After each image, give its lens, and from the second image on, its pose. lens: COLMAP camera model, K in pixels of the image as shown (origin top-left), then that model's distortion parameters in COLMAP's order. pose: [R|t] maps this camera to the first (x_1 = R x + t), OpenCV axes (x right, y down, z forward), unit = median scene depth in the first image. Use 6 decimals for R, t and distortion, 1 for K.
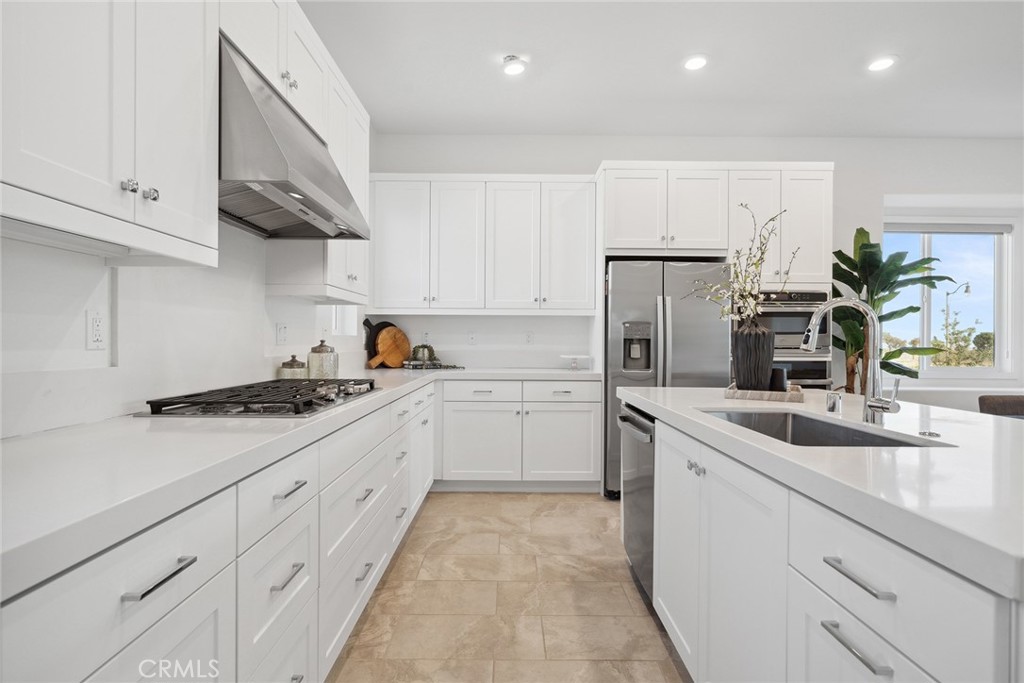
lens RADIAL K [[508.4, 0, 512.0], [0, 508.4, 341.5], [0, 0, 1]] dist [-0.004876, -0.000947]
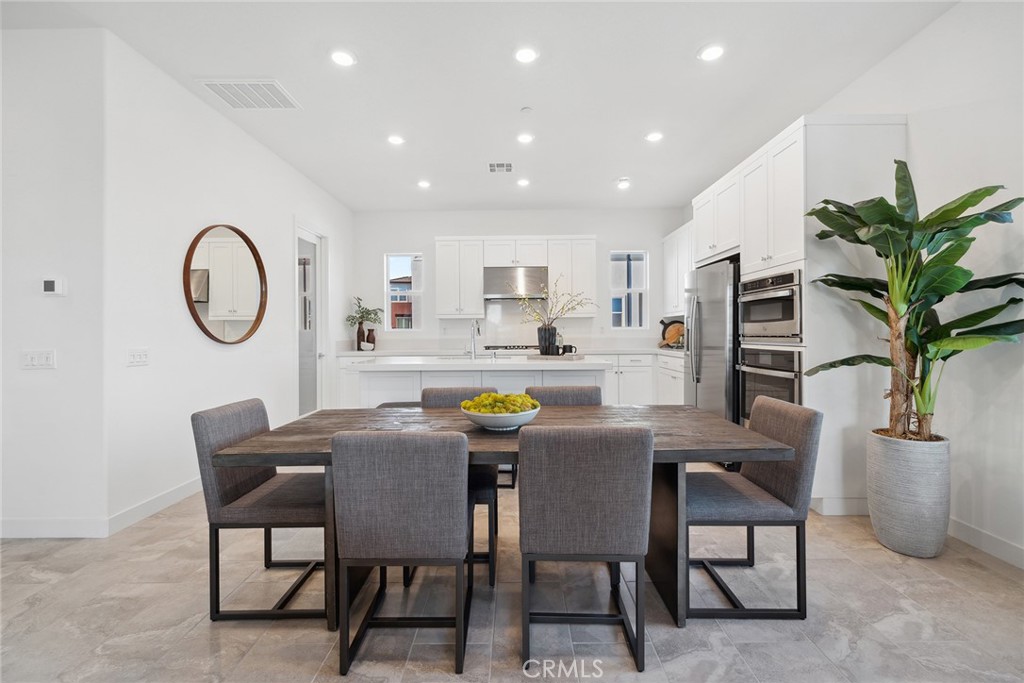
lens RADIAL K [[433.2, 0, 512.7], [0, 433.2, 332.9], [0, 0, 1]] dist [-0.000431, 0.000091]
pose [[-0.017499, -0.006561, -0.999825, 2.578978], [0.006521, 0.999956, -0.006676, 0.017776], [0.999826, -0.006636, -0.017455, 1.004039]]
